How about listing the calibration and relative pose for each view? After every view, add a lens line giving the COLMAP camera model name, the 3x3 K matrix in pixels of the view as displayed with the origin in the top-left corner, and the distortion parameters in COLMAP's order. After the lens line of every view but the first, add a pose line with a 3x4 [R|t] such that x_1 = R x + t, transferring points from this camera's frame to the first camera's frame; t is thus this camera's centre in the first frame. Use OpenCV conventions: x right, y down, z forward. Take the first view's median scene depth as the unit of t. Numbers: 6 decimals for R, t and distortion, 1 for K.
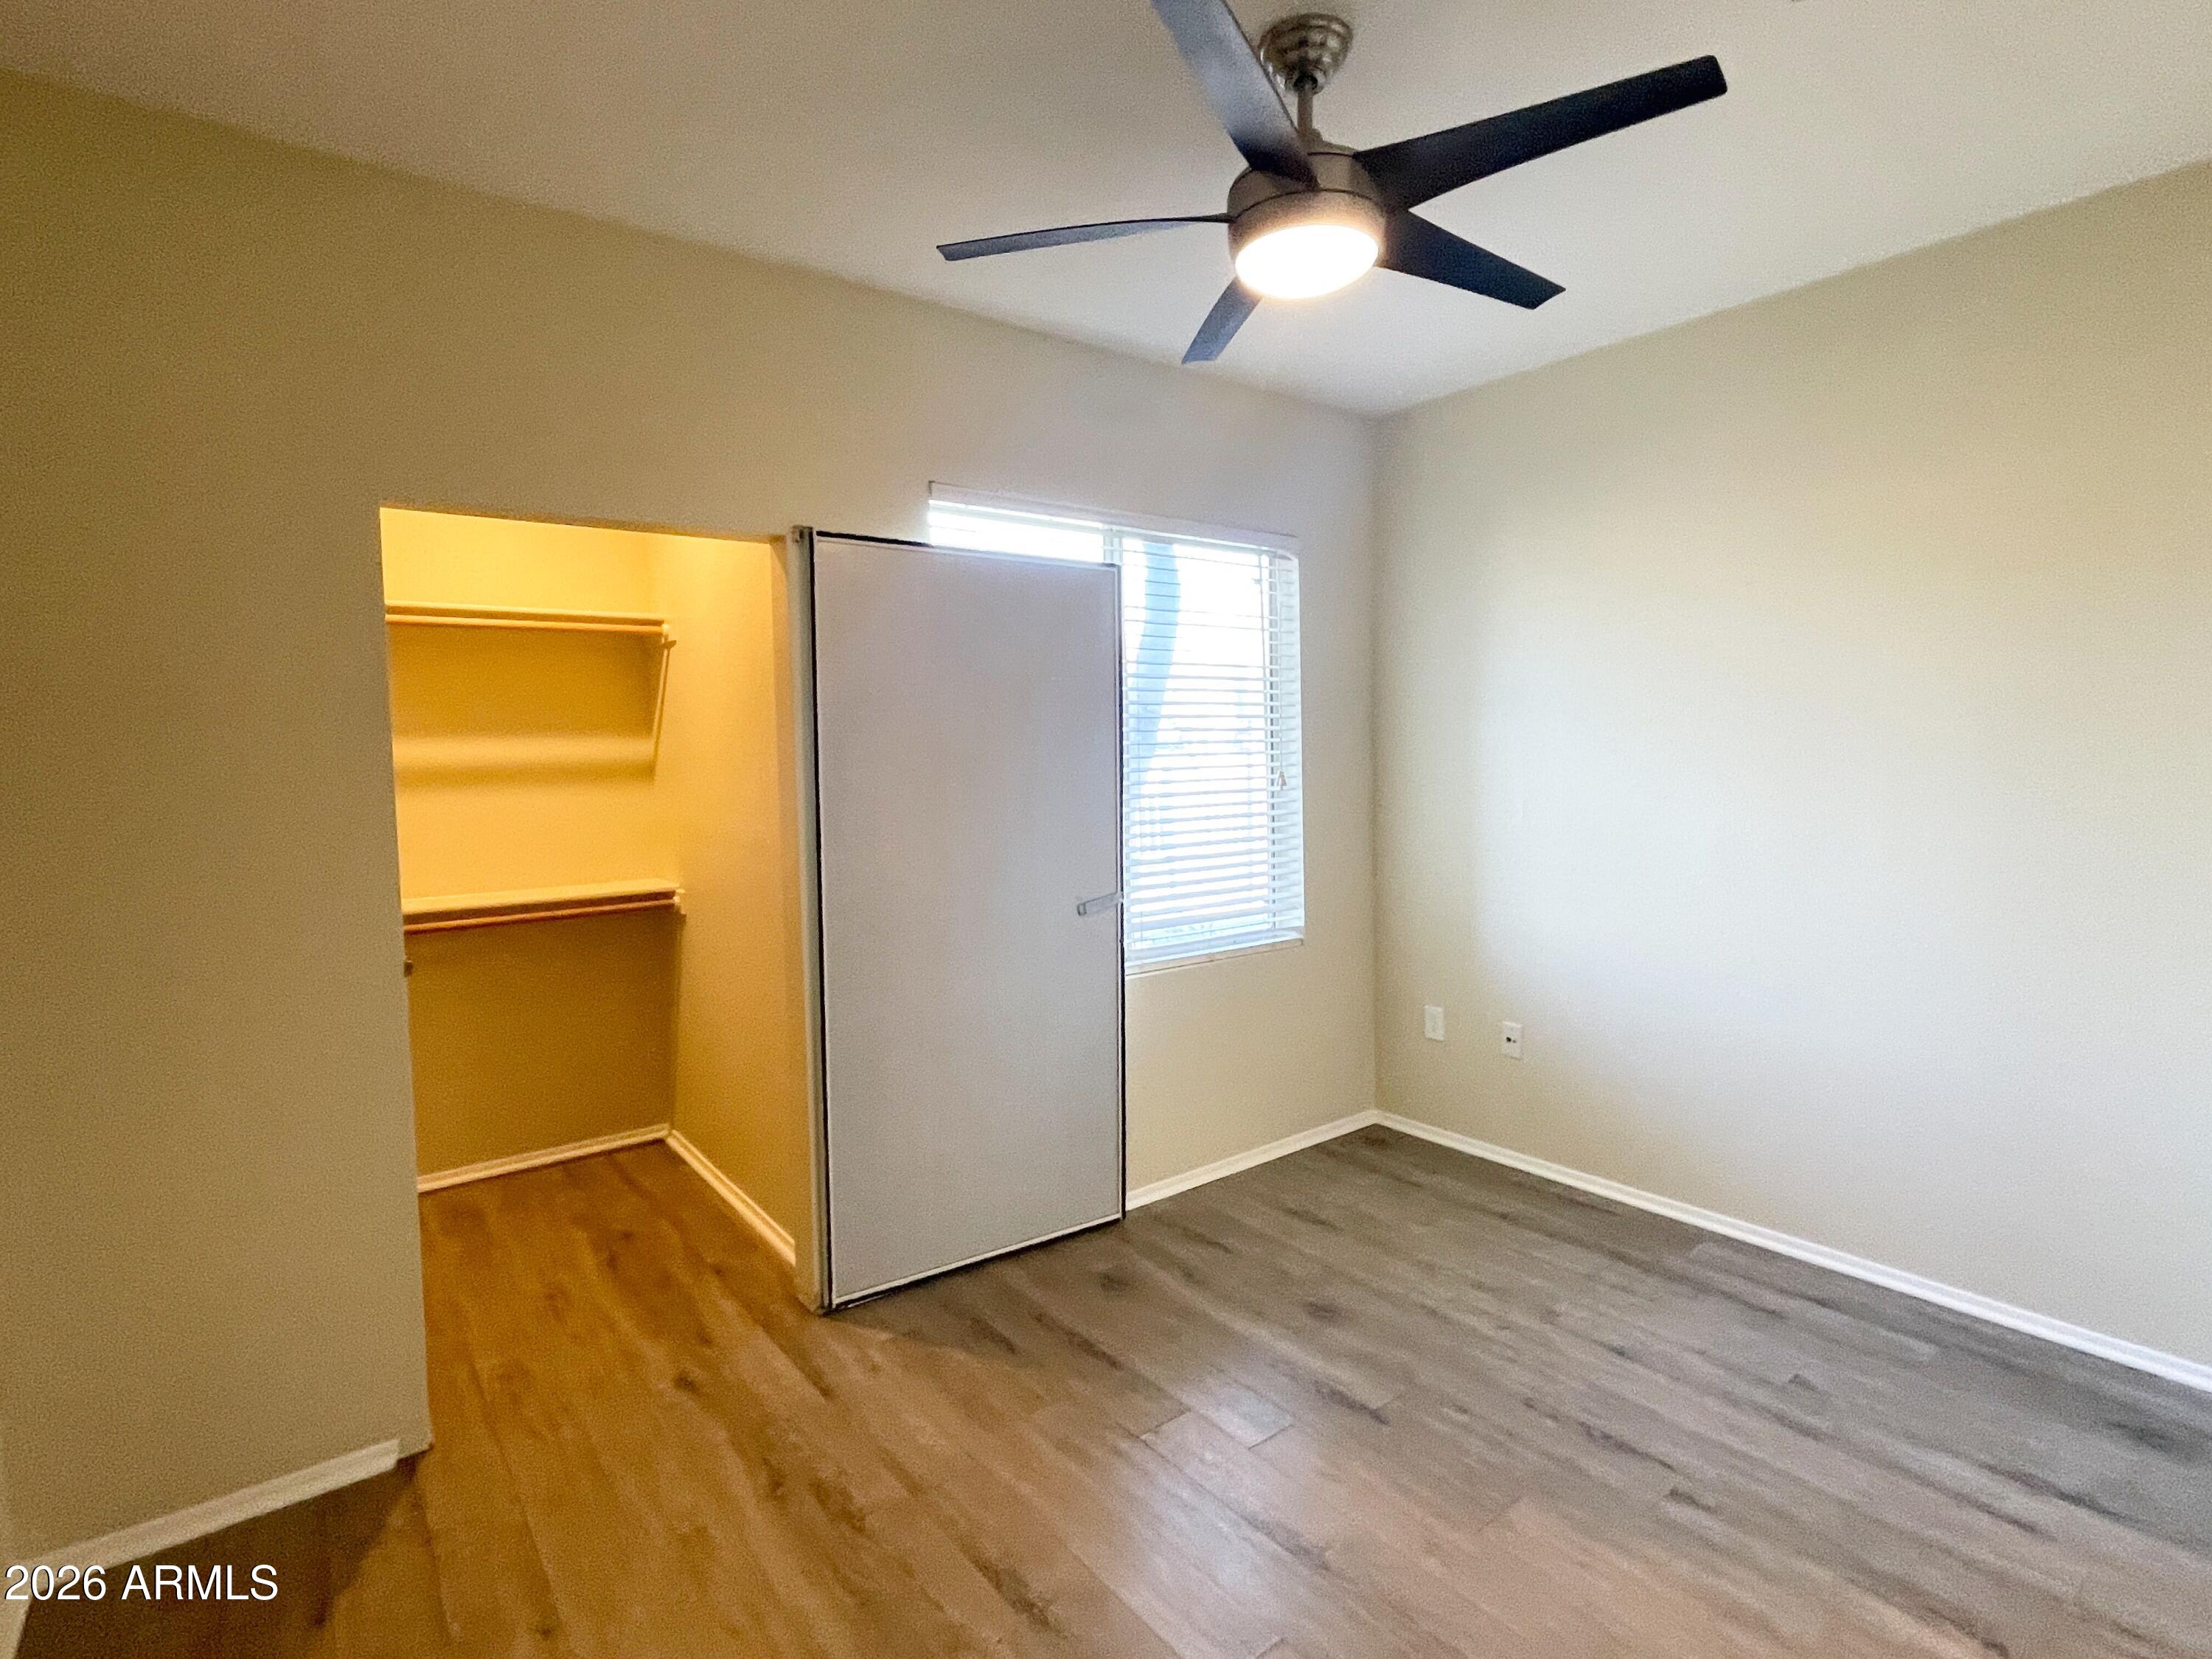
lens RADIAL K [[1105.4, 0, 1091.5], [0, 1105.4, 828.4], [0, 0, 1]] dist [0.004200, -0.001267]
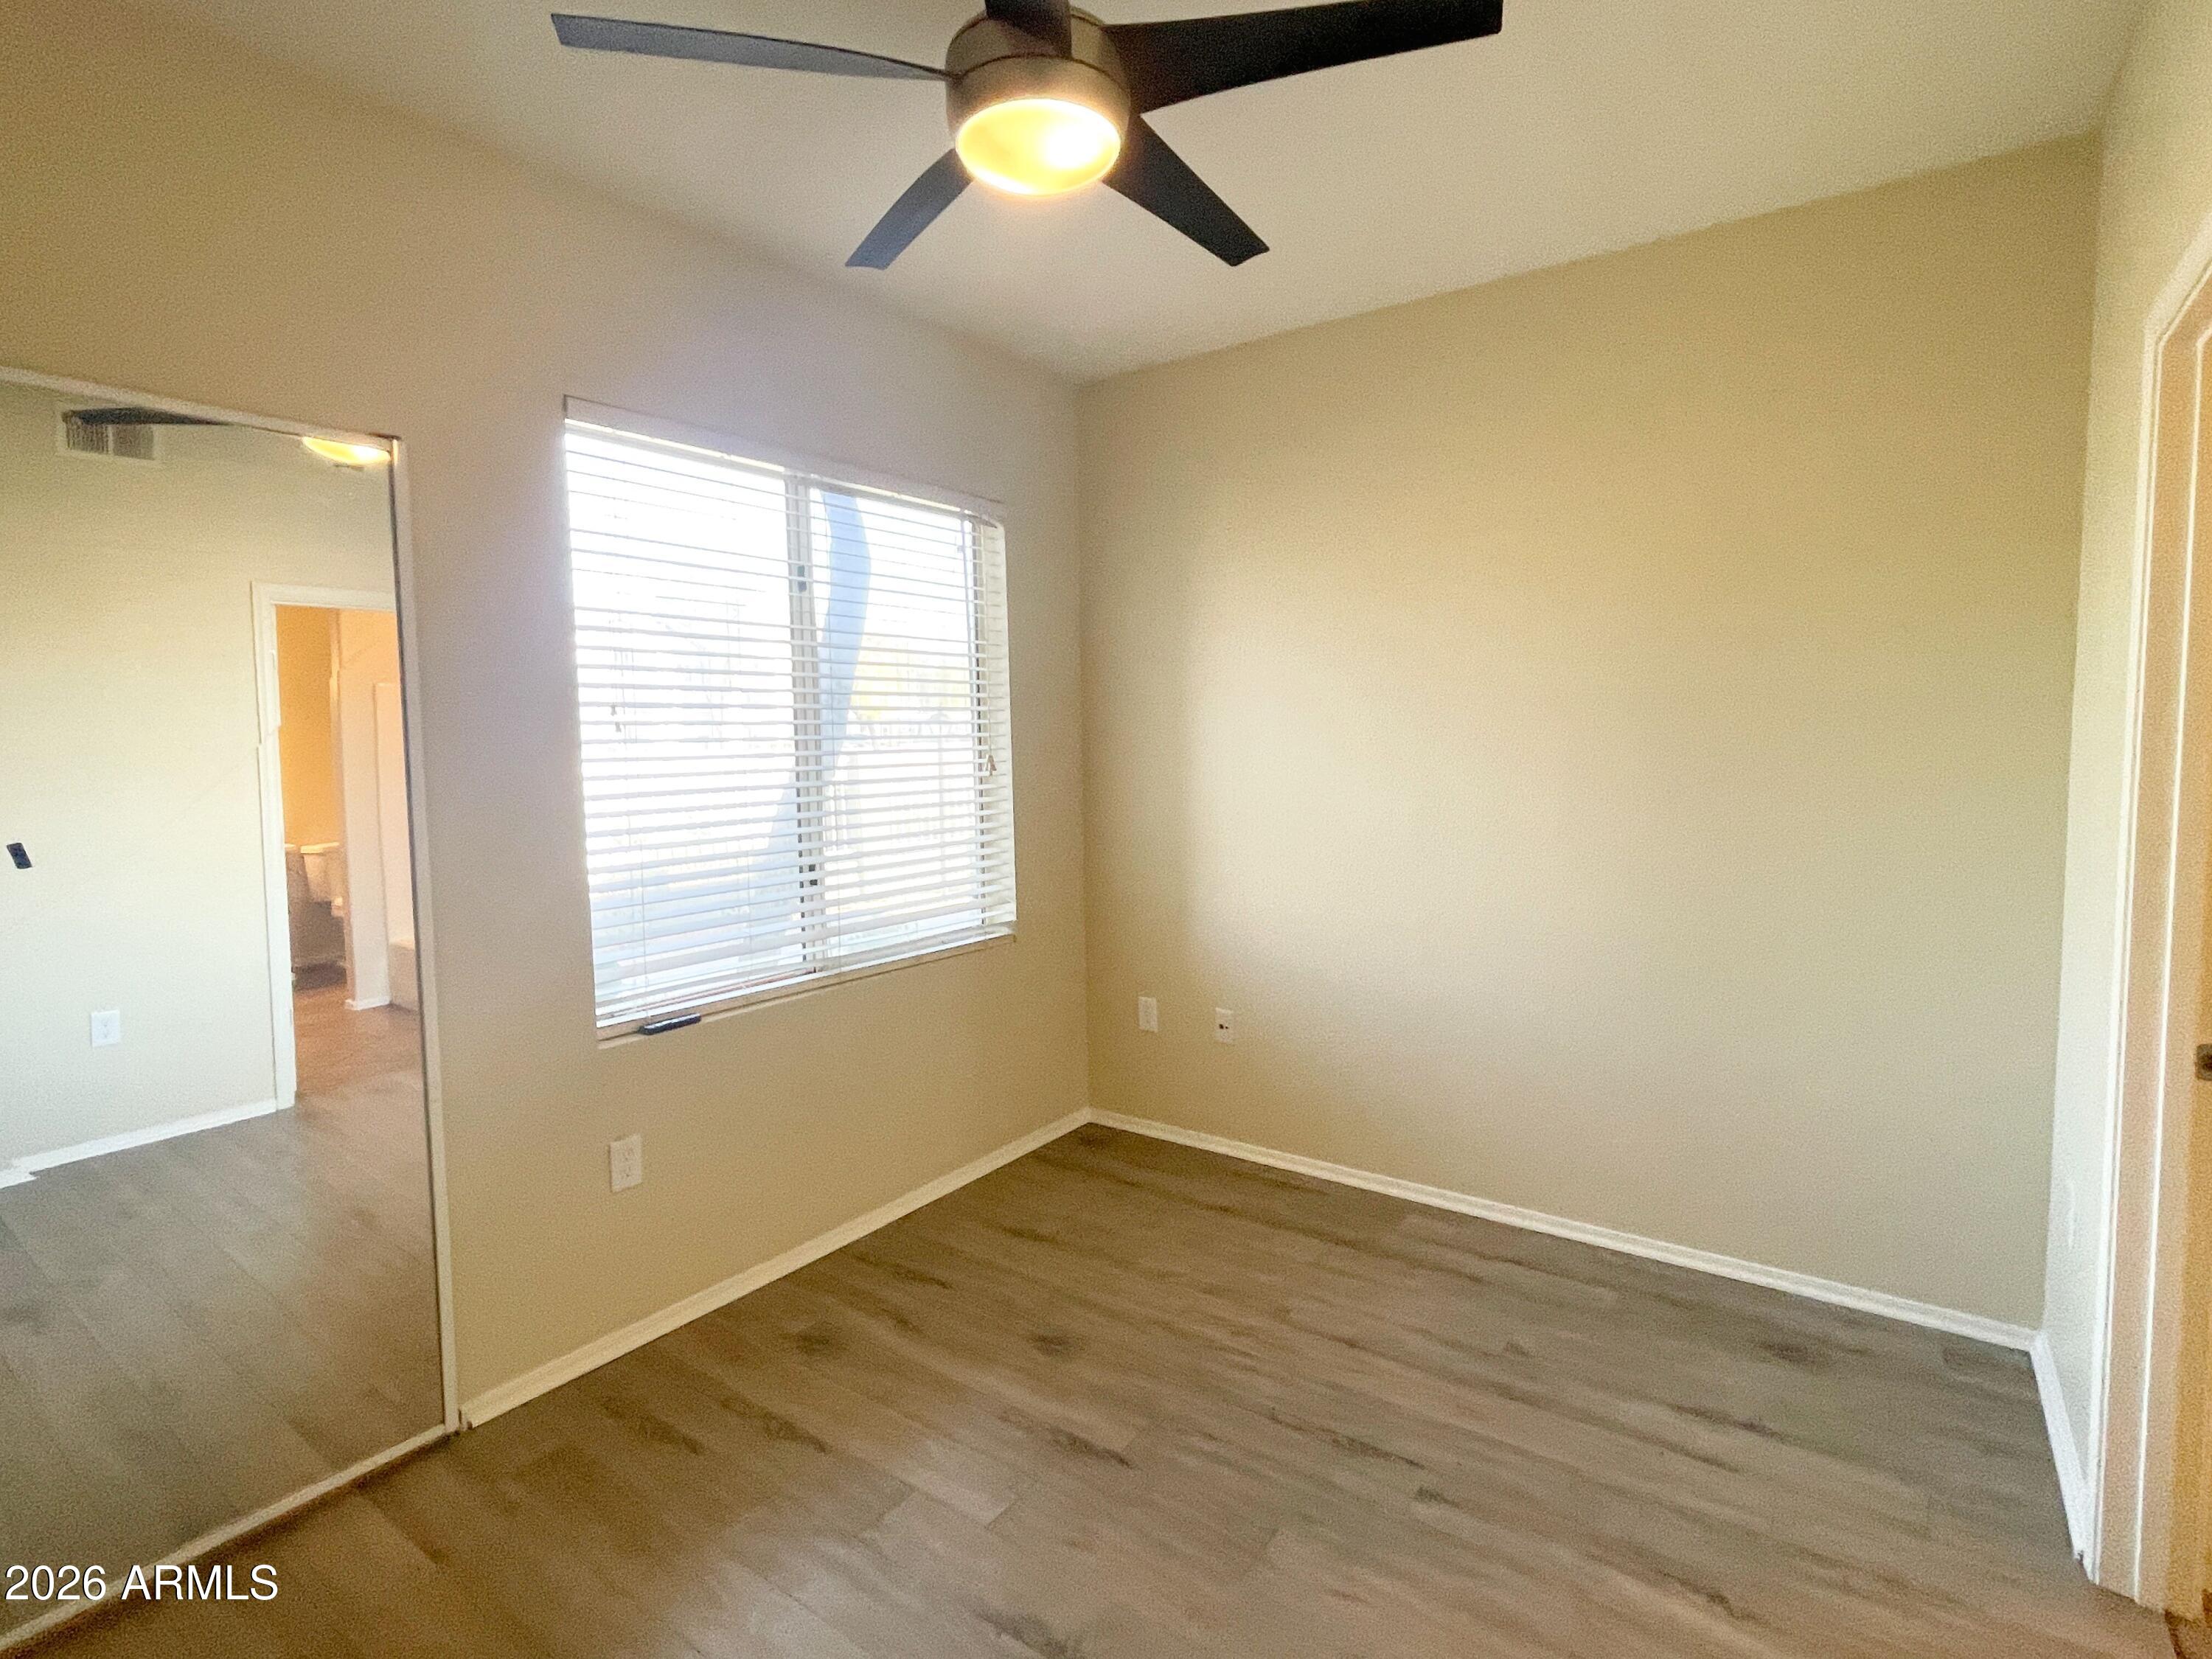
lens RADIAL K [[1105.4, 0, 1107.3], [0, 1105.4, 823.2], [0, 0, 1]] dist [0.004200, -0.001267]
pose [[0.955286, -0.017903, 0.295139, -0.010774], [0.016630, 0.999838, 0.006824, 0.000688], [-0.295214, -0.001611, 0.955430, 0.111361]]
